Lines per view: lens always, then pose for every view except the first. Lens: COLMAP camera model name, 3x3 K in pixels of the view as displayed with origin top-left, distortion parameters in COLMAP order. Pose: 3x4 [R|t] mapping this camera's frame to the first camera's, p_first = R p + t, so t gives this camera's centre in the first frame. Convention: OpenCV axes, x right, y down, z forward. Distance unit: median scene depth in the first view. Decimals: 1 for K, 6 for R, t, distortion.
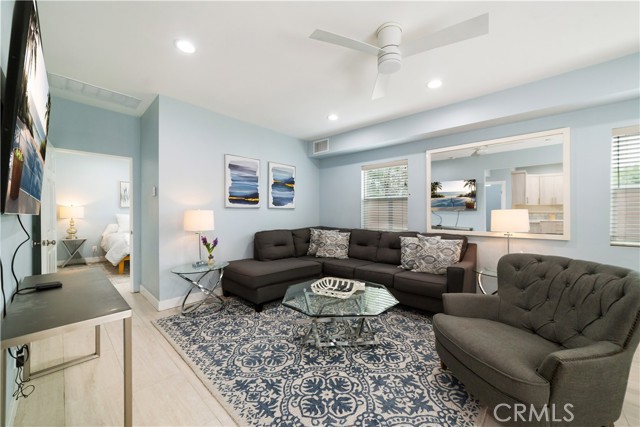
lens RADIAL K [[244.6, 0, 332.4], [0, 244.6, 213.4], [0, 0, 1]] dist [-0.016355, 0.001647]
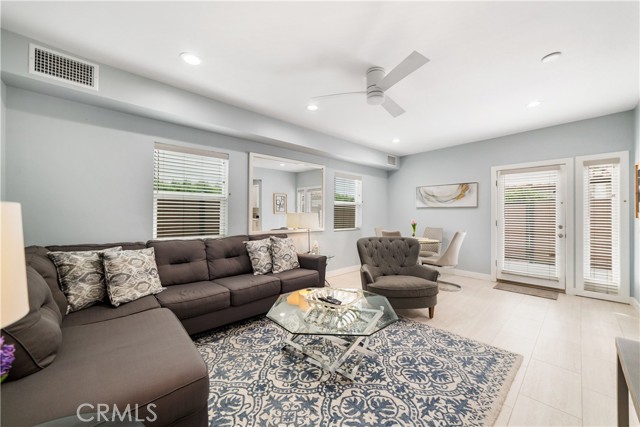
lens RADIAL K [[244.6, 0, 317.3], [0, 244.6, 213.1], [0, 0, 1]] dist [-0.016355, 0.001647]
pose [[0.104419, 0.007440, 0.994506, -0.690853], [0.001547, 0.999970, -0.007643, -0.001961], [-0.994532, 0.002336, 0.104404, 0.761349]]
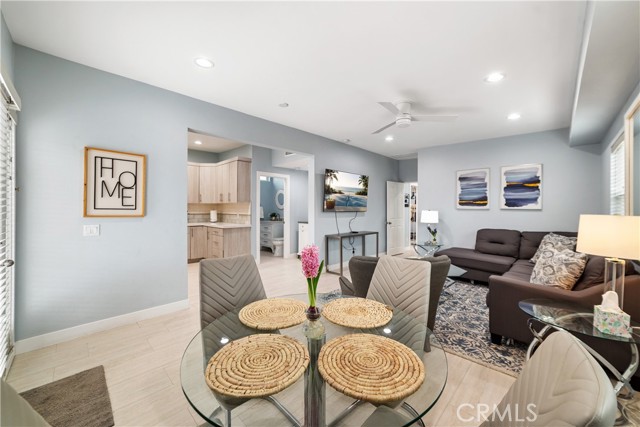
lens RADIAL K [[244.6, 0, 319.9], [0, 244.6, 210.8], [0, 0, 1]] dist [-0.016355, 0.001647]
pose [[-0.048043, 0.008974, -0.998805, 1.157106], [-0.015728, 0.999829, 0.009740, -0.015713], [0.998721, 0.016177, -0.047894, 0.318414]]
